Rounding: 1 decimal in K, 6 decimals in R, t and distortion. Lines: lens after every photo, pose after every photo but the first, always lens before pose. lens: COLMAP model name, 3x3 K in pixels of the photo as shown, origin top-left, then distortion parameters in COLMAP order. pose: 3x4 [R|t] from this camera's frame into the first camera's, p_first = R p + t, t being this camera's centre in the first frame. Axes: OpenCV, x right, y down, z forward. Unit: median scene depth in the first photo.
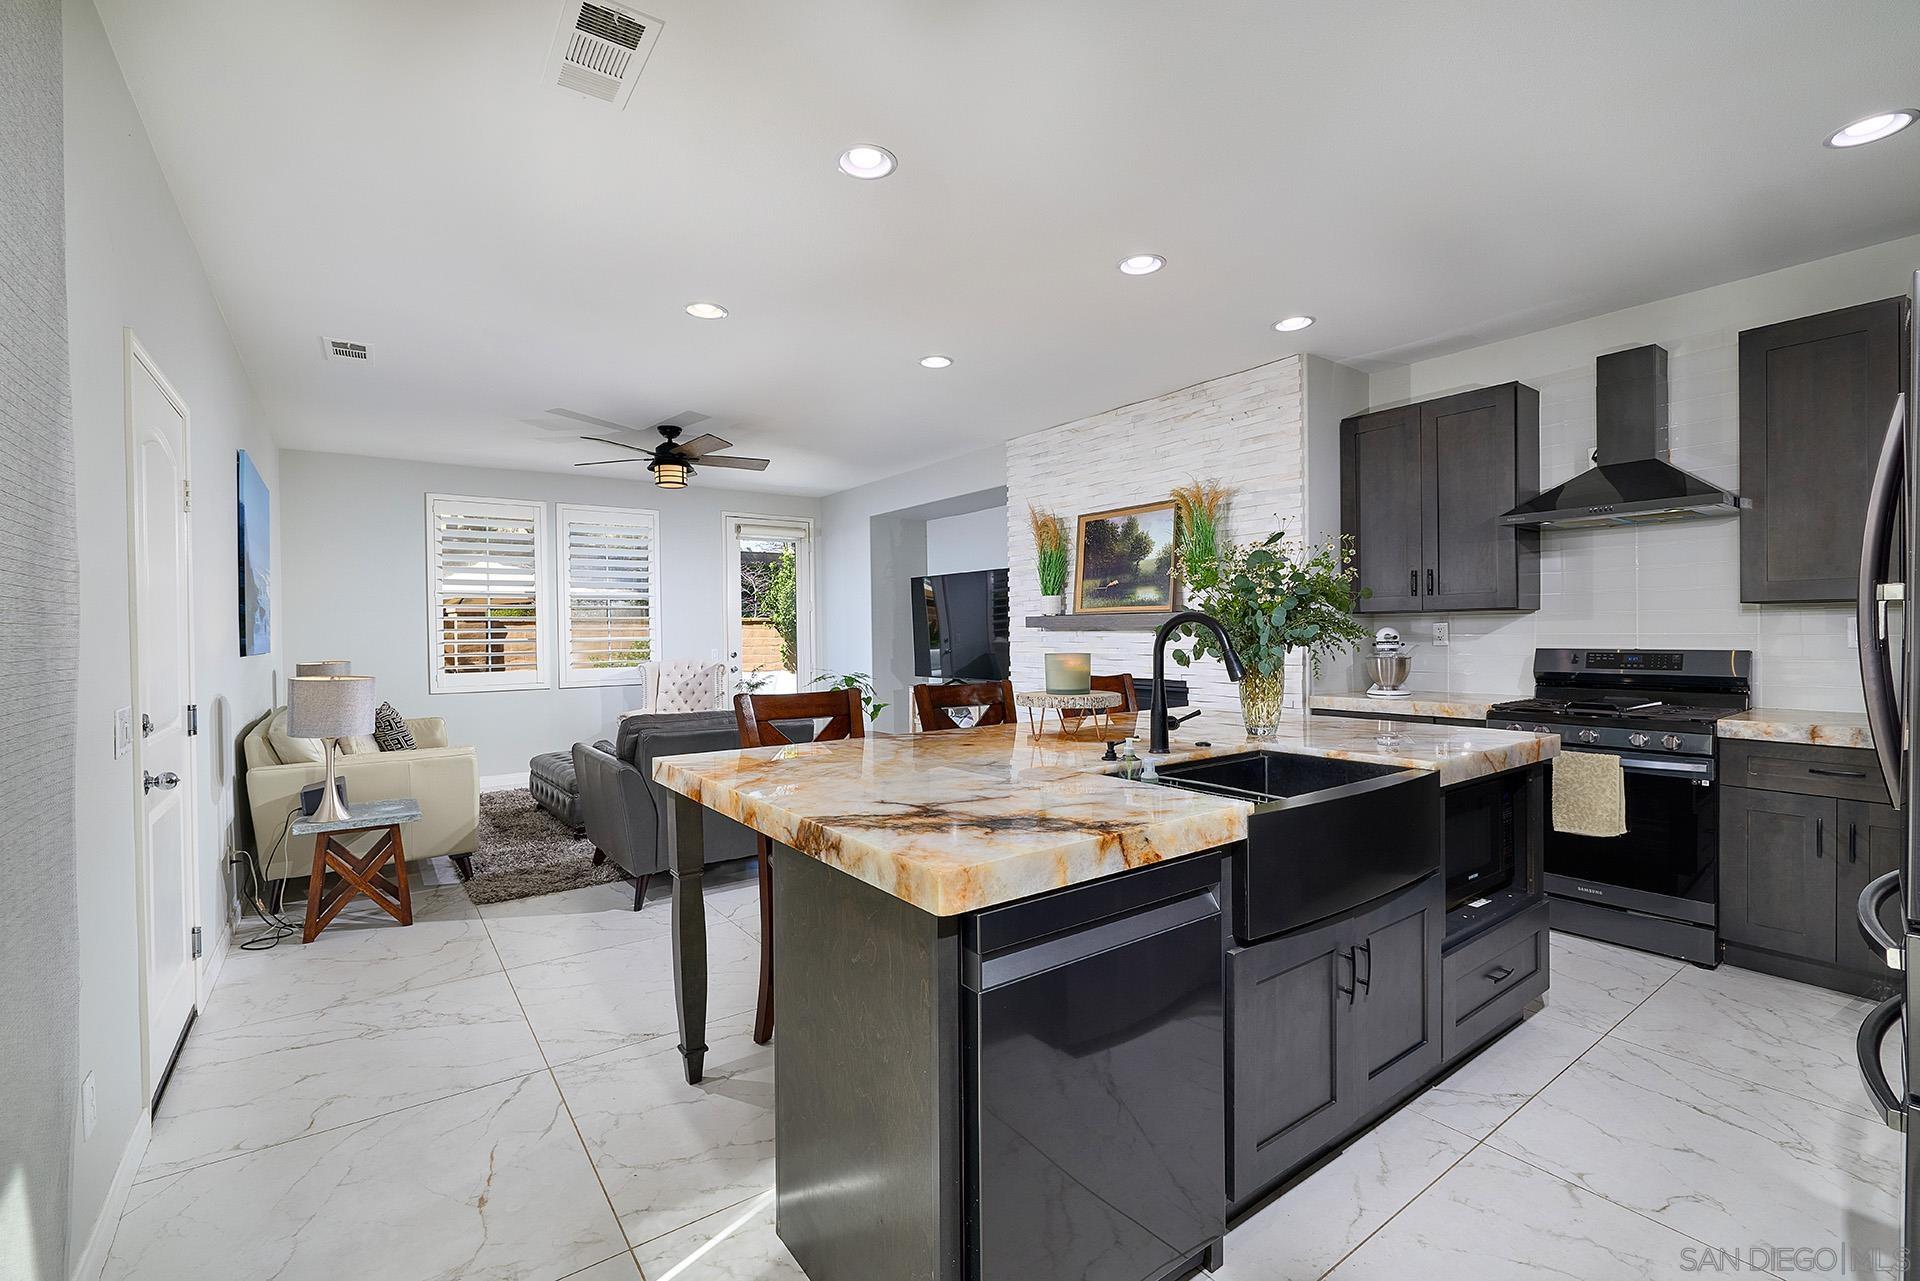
lens RADIAL K [[830.3, 0, 951.7], [0, 830.3, 637.1], [0, 0, 1]] dist [-0.000684, 0.000085]
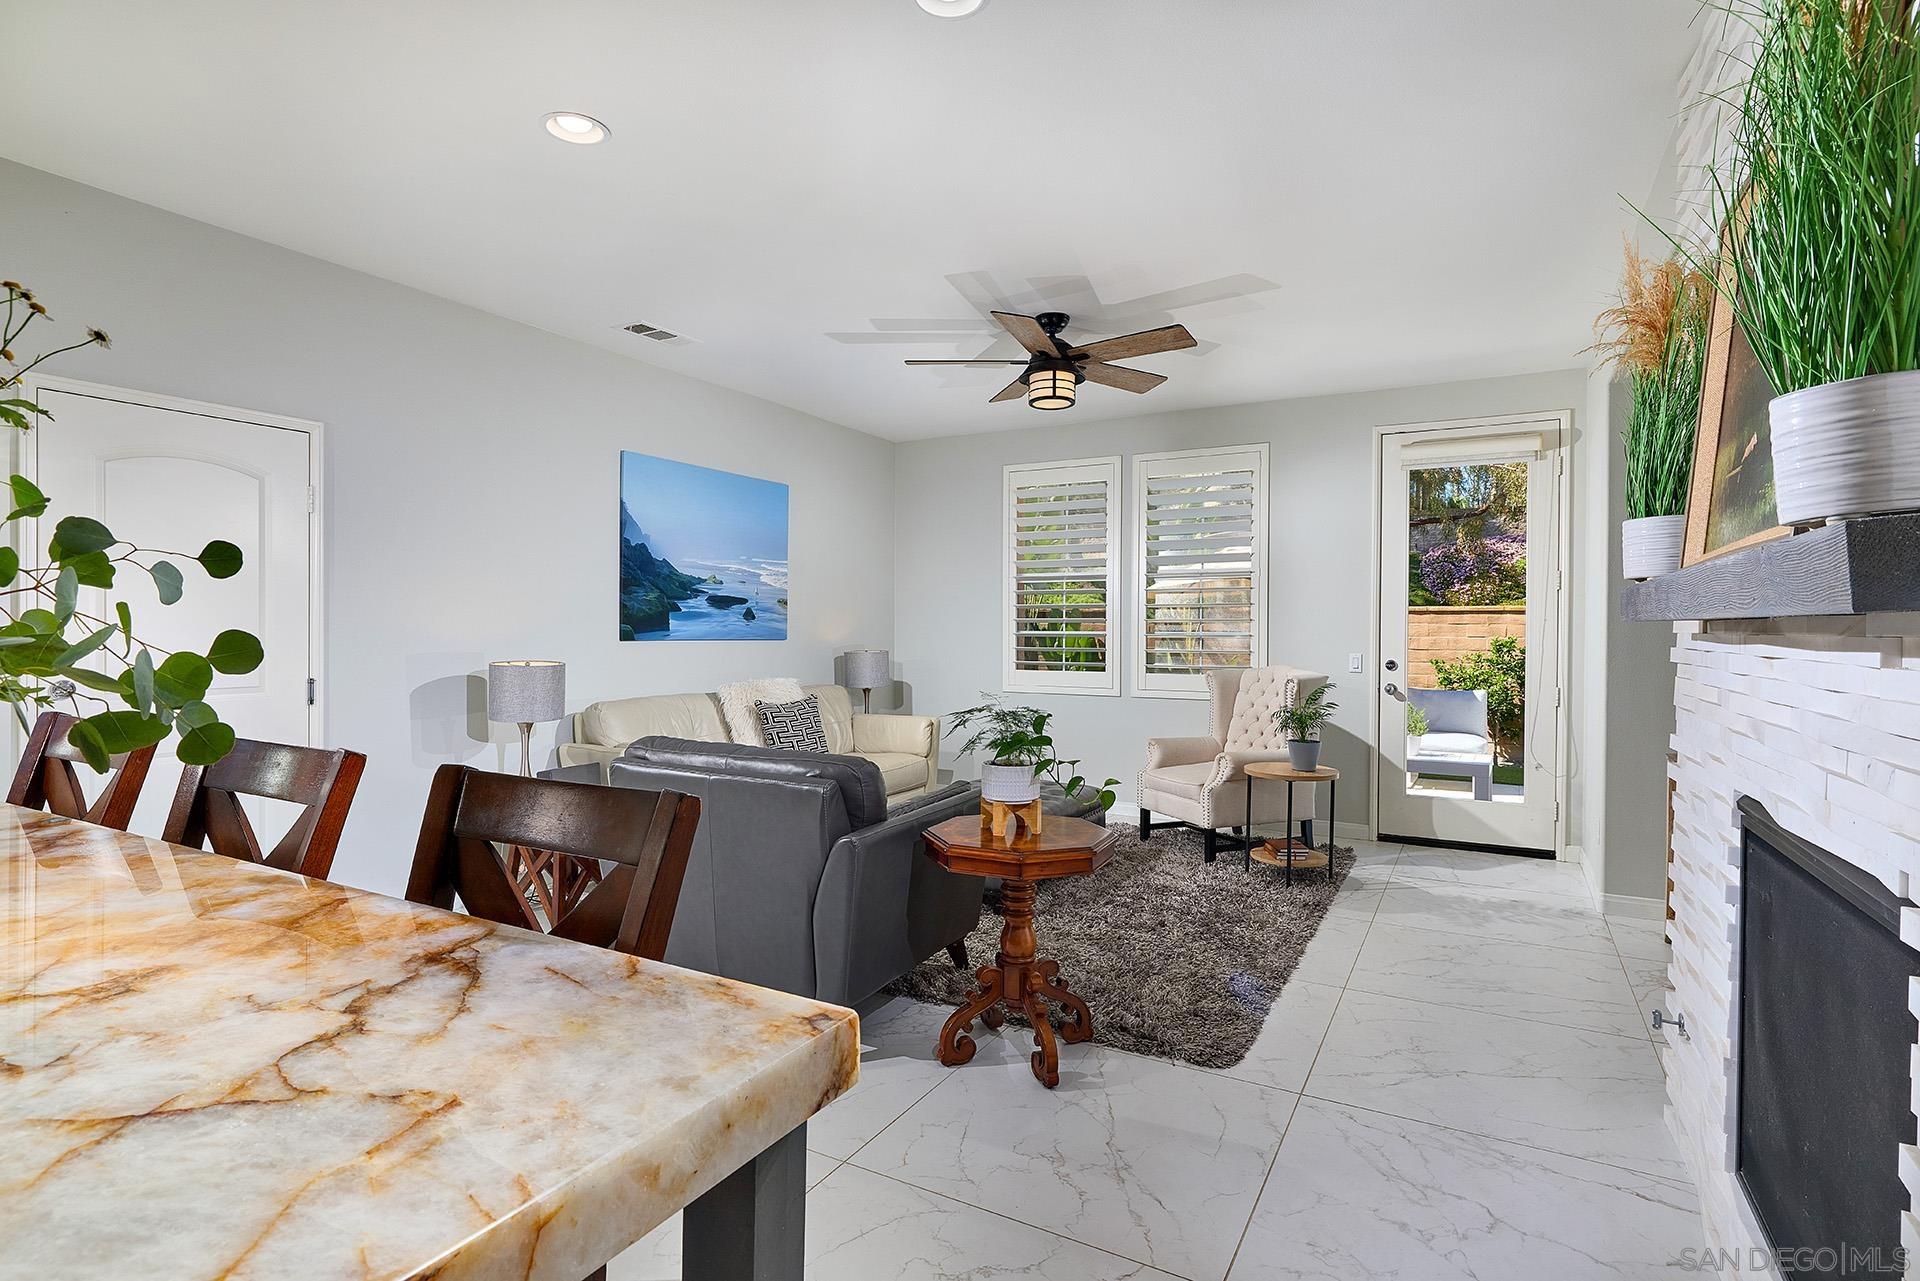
lens RADIAL K [[974.8, 0, 954.3], [0, 974.8, 633.2], [0, 0, 1]] dist [-0.003875, -0.000685]
pose [[0.420631, 0.019901, -0.907014, 0.384070], [-0.020456, 0.999713, 0.012448, -0.007138], [0.907001, 0.013318, 0.420917, 0.676730]]
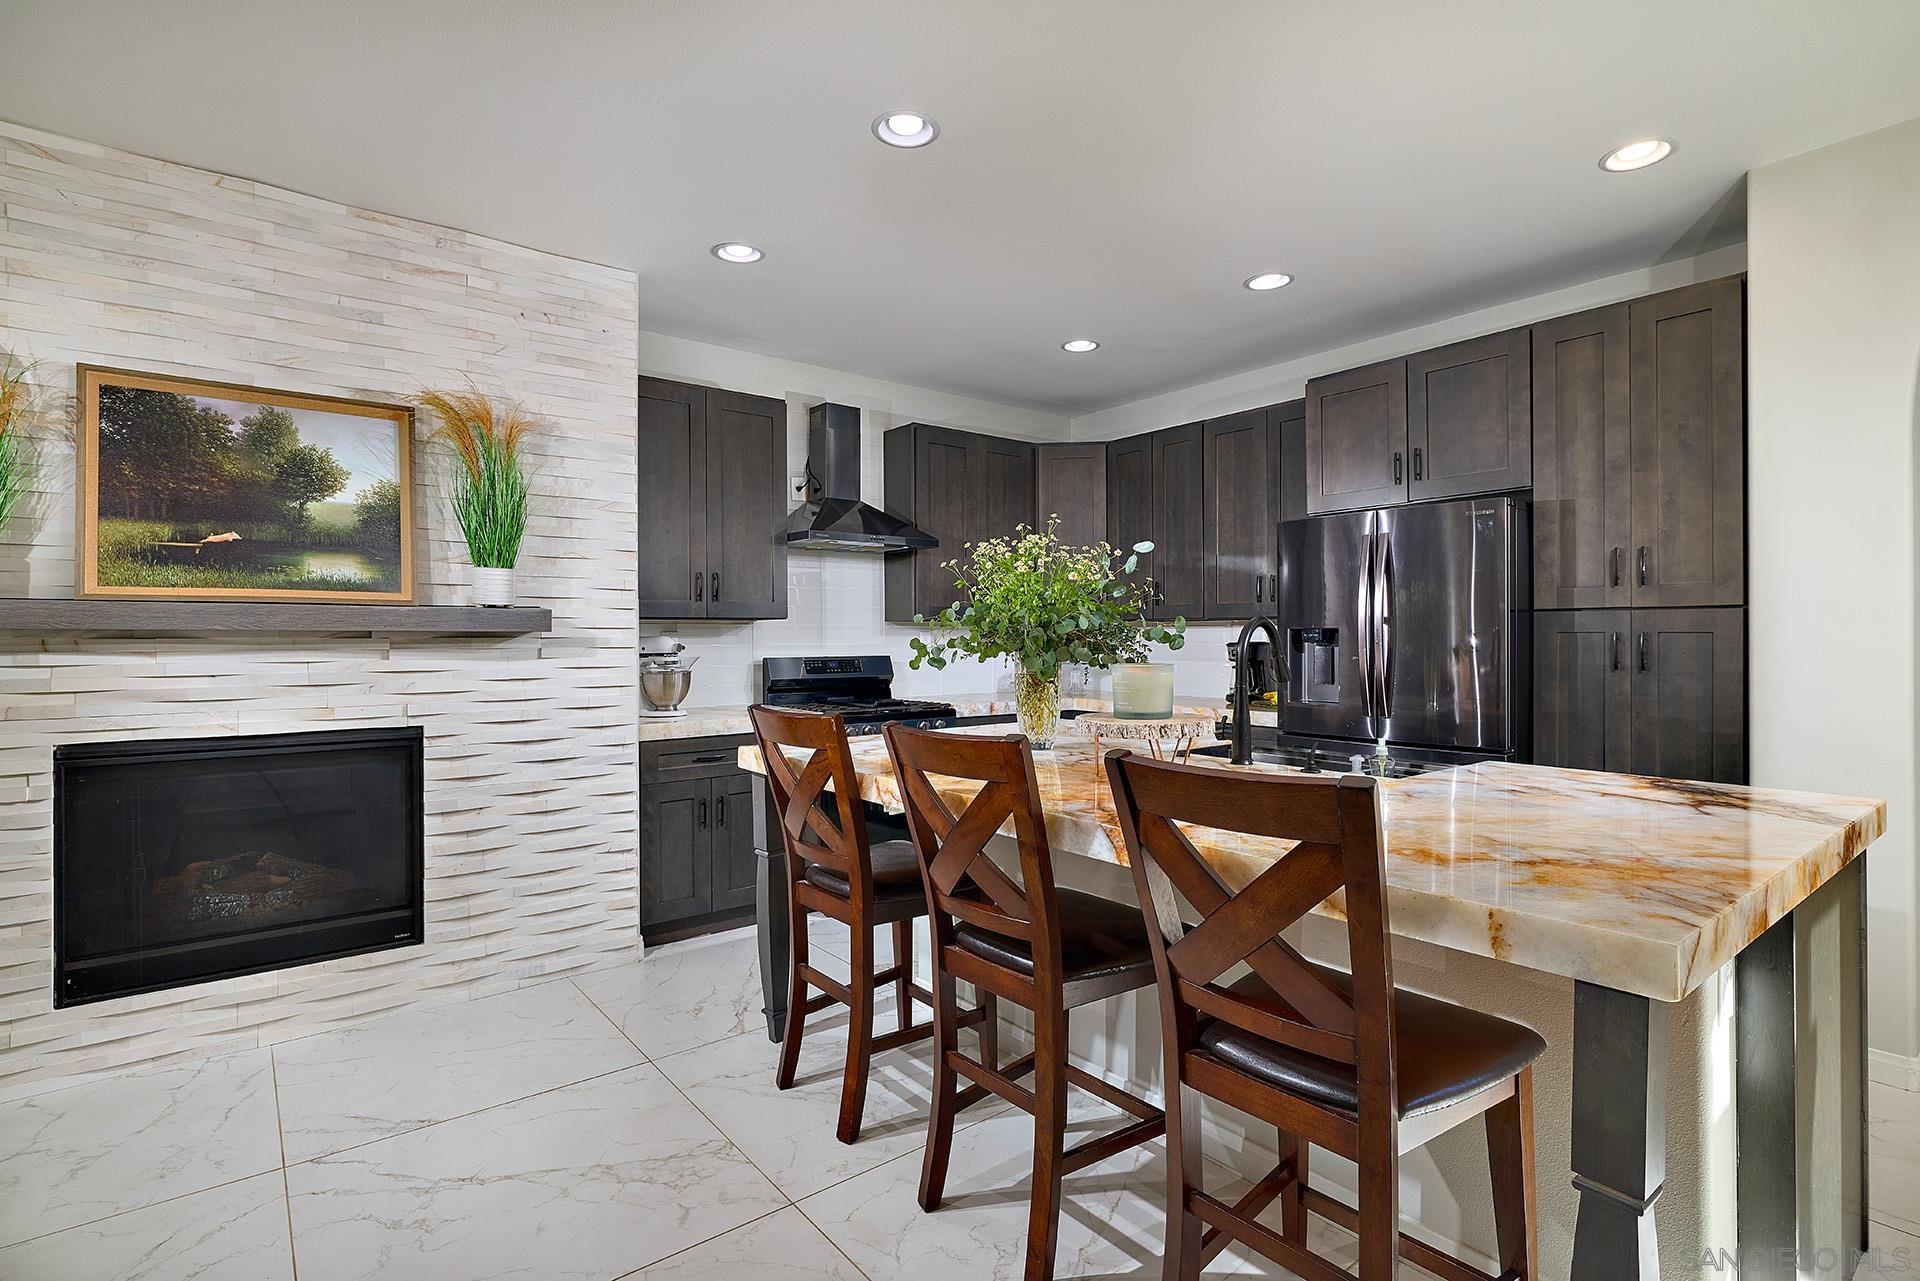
lens RADIAL K [[926.0, 0, 962.8], [0, 926.0, 631.1], [0, 0, 1]] dist [-0.005149, -0.000557]
pose [[-0.052293, 0.017789, 0.998473, -0.363336], [0.012771, 0.999771, -0.017143, 0.002717], [-0.998550, 0.011856, -0.052508, 0.631349]]
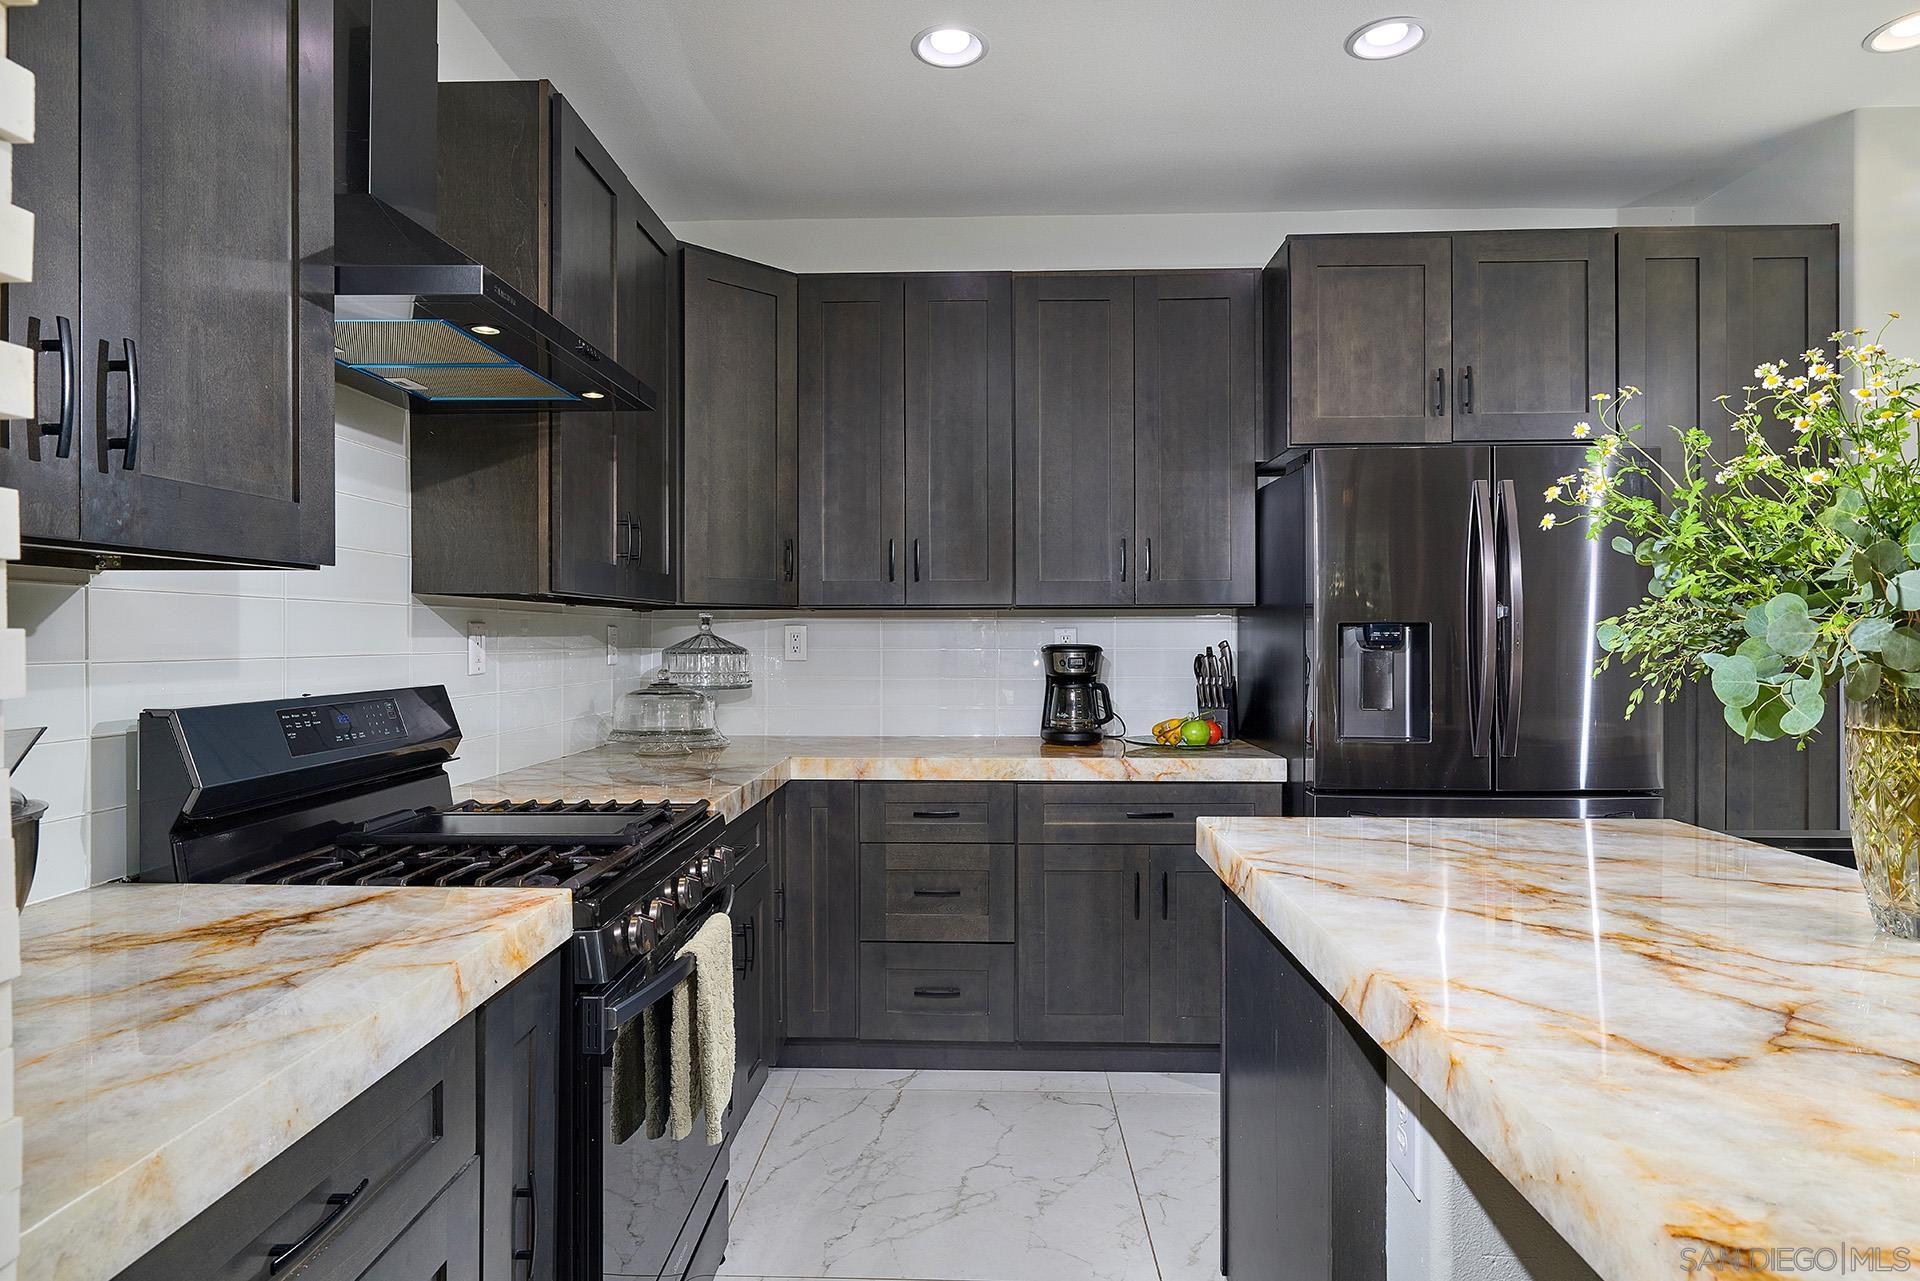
lens RADIAL K [[1068.4, 0, 962.3], [0, 1068.4, 631.2], [0, 0, 1]] dist [0.003622, 0.000396]
pose [[-0.802125, 0.014967, 0.596968, 0.211385], [0.017647, 0.999843, -0.001356, -0.006362], [-0.596895, 0.009447, -0.802264, 0.879268]]
